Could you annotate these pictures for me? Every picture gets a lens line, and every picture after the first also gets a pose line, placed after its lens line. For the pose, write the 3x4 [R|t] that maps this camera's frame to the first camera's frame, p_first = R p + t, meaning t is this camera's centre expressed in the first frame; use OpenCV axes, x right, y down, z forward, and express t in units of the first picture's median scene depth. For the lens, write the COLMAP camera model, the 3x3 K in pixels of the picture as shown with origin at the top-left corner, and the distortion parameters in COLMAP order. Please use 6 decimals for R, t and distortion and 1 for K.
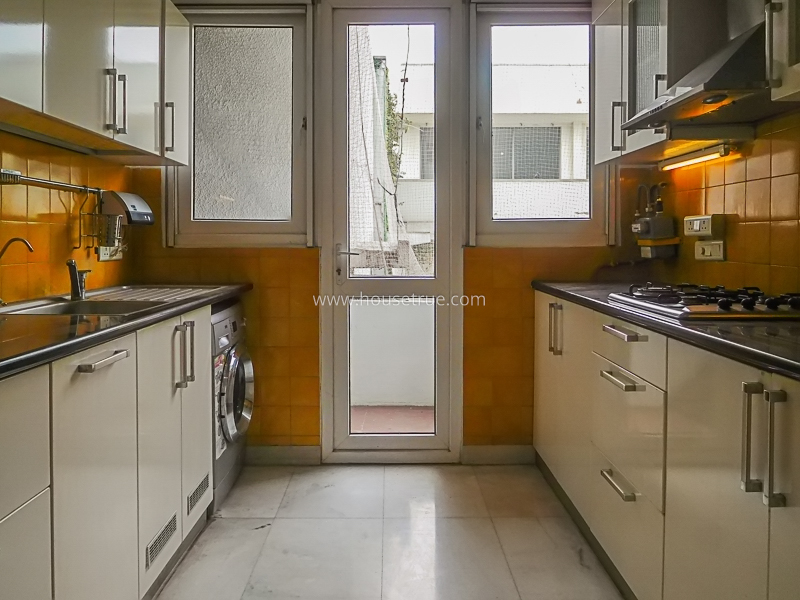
lens RADIAL K [[626.1, 0, 400.2], [0, 626.1, 254.7], [0, 0, 1]] dist [-0.007481, -0.001310]
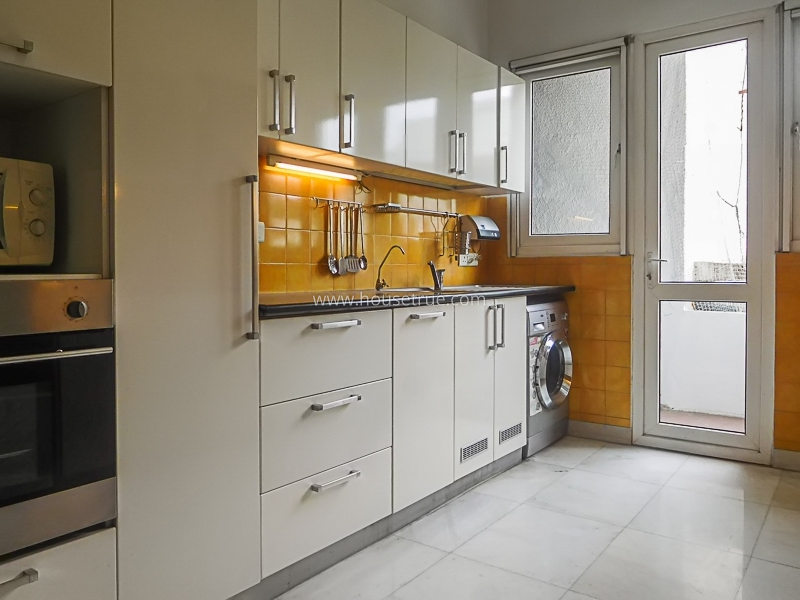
lens RADIAL K [[622.2, 0, 401.1], [0, 622.2, 277.0], [0, 0, 1]] dist [-0.002347, 0.003711]
pose [[0.806825, 0.005828, -0.590762, 0.227556], [-0.008605, 0.999961, -0.001888, 0.037601], [0.590728, 0.006607, 0.806844, -0.189118]]
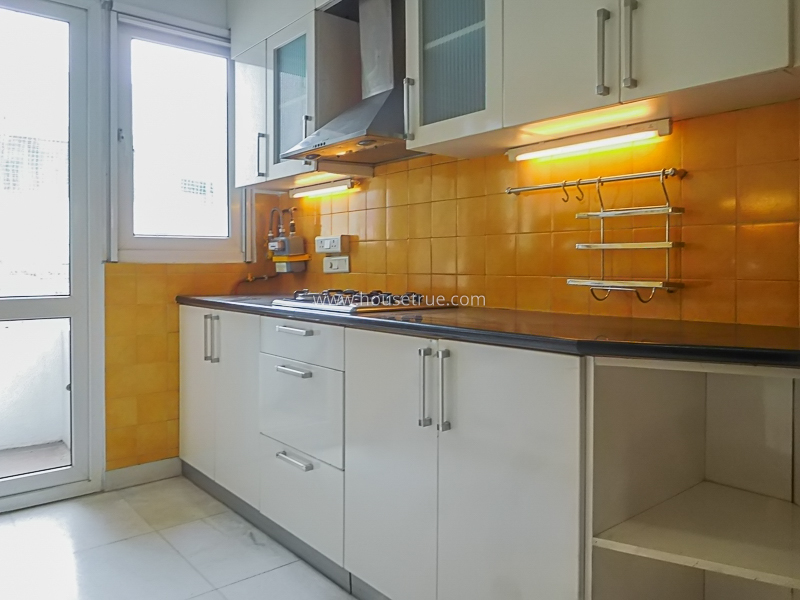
lens RADIAL K [[622.2, 0, 401.1], [0, 622.2, 277.0], [0, 0, 1]] dist [-0.002347, 0.003711]
pose [[0.769142, -0.009077, 0.639014, -0.172567], [0.016513, 0.999848, -0.005673, 0.024361], [-0.638865, 0.014916, 0.769174, -0.020371]]
